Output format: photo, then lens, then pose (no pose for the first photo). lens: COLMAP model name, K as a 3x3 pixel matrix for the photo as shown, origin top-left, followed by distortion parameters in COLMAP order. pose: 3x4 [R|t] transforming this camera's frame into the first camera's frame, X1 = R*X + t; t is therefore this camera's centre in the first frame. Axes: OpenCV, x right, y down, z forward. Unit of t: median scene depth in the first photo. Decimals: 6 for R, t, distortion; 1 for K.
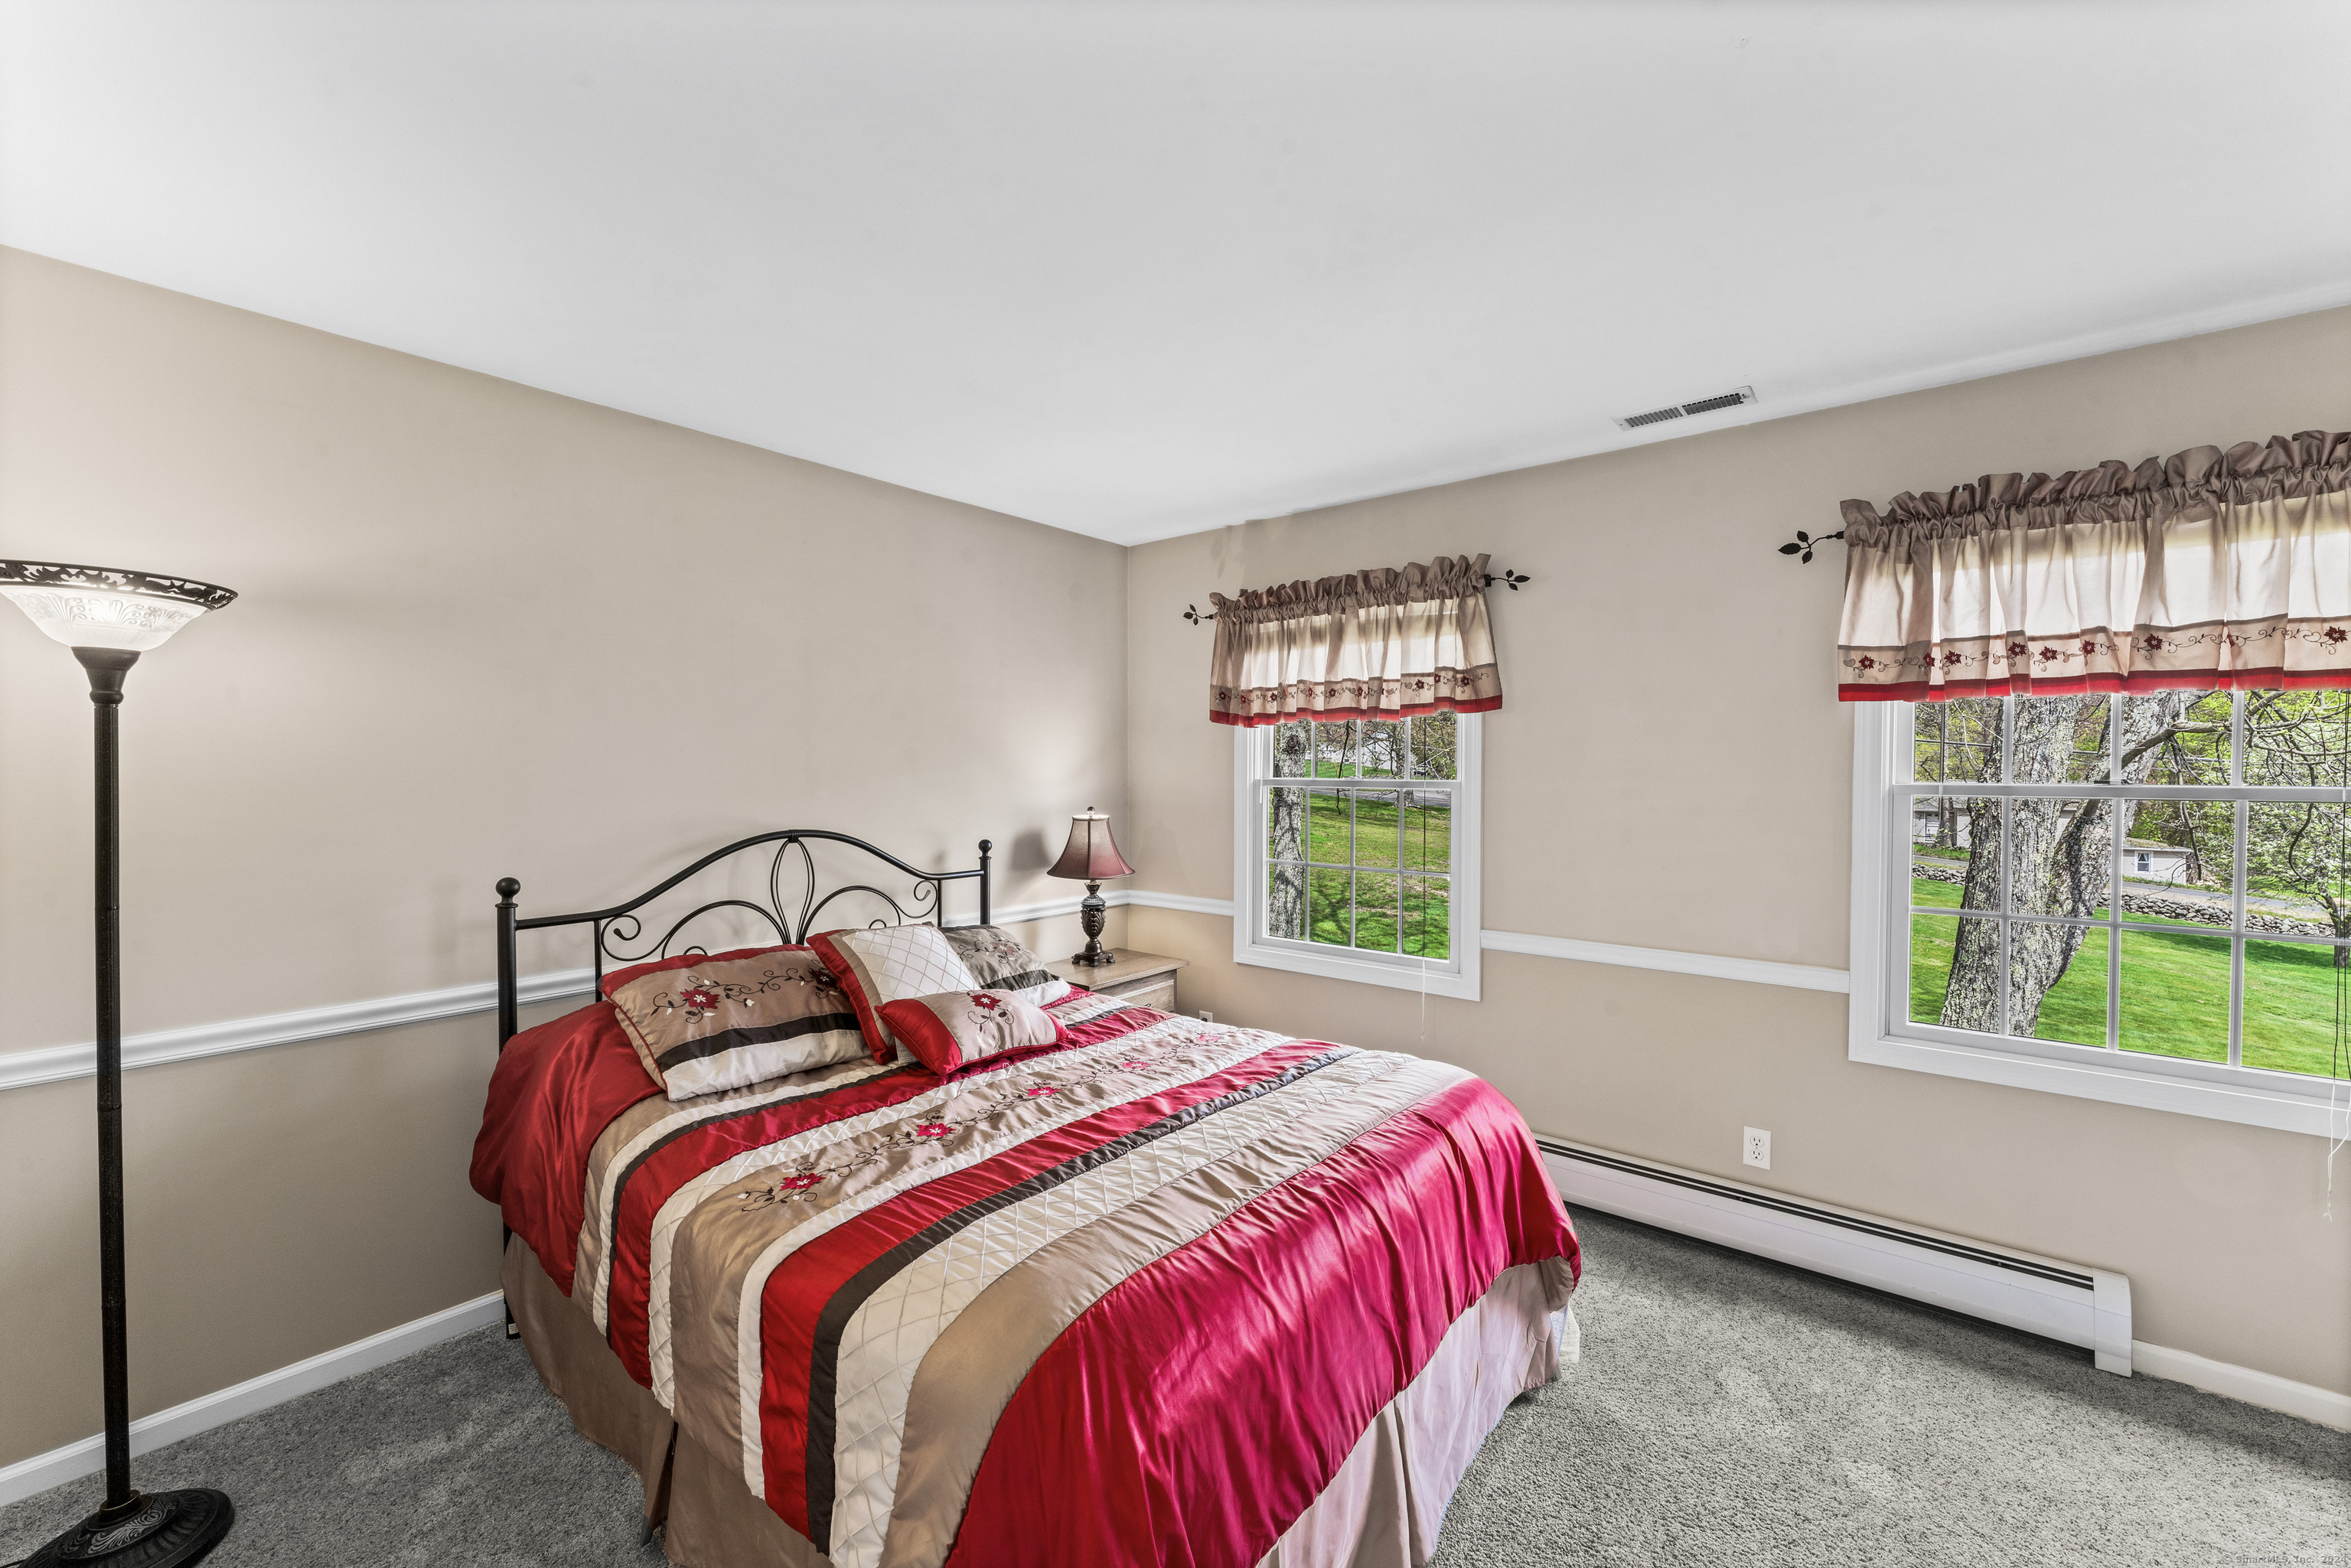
lens RADIAL K [[932.4, 0, 1175.5], [0, 932.4, 784.0], [0, 0, 1]] dist [-0.000705, -0.000199]
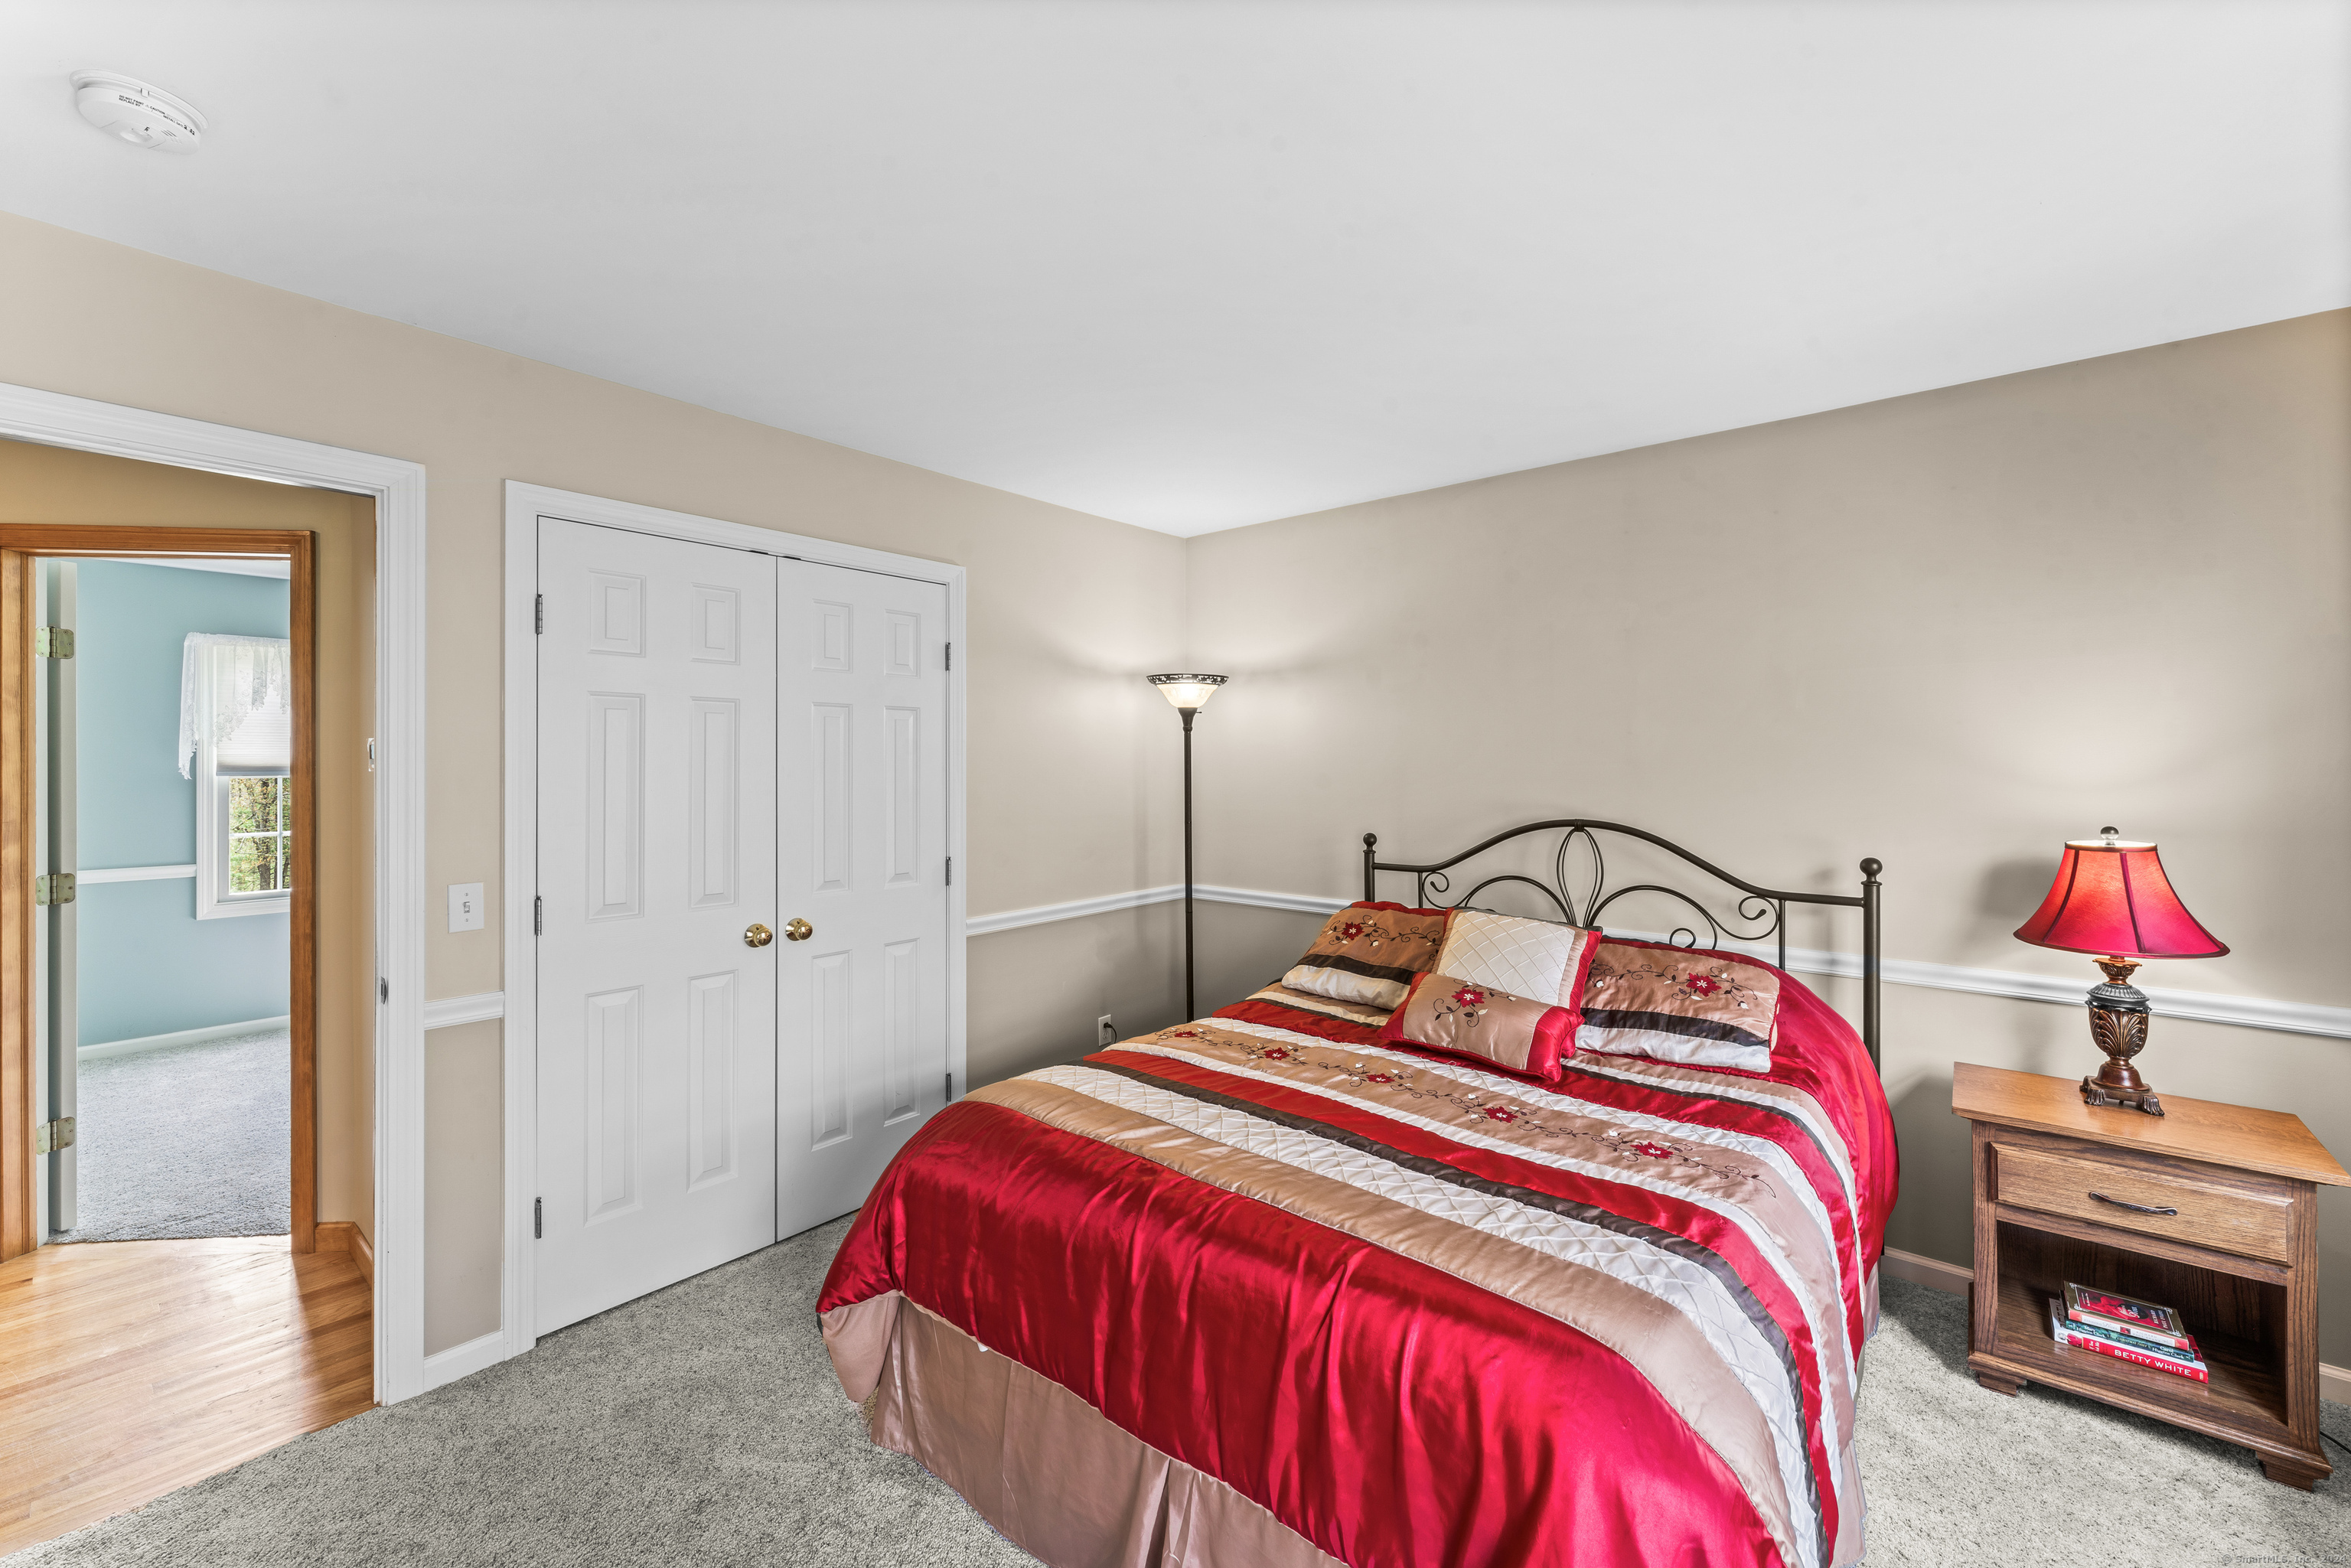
lens RADIAL K [[932.4, 0, 1175.5], [0, 932.4, 784.0], [0, 0, 1]] dist [-0.000705, -0.000199]
pose [[-0.026553, 0.023735, -0.999366, 1.480857], [-0.013286, 0.999621, 0.024094, -0.019638], [0.999559, 0.013917, -0.026228, 1.366104]]
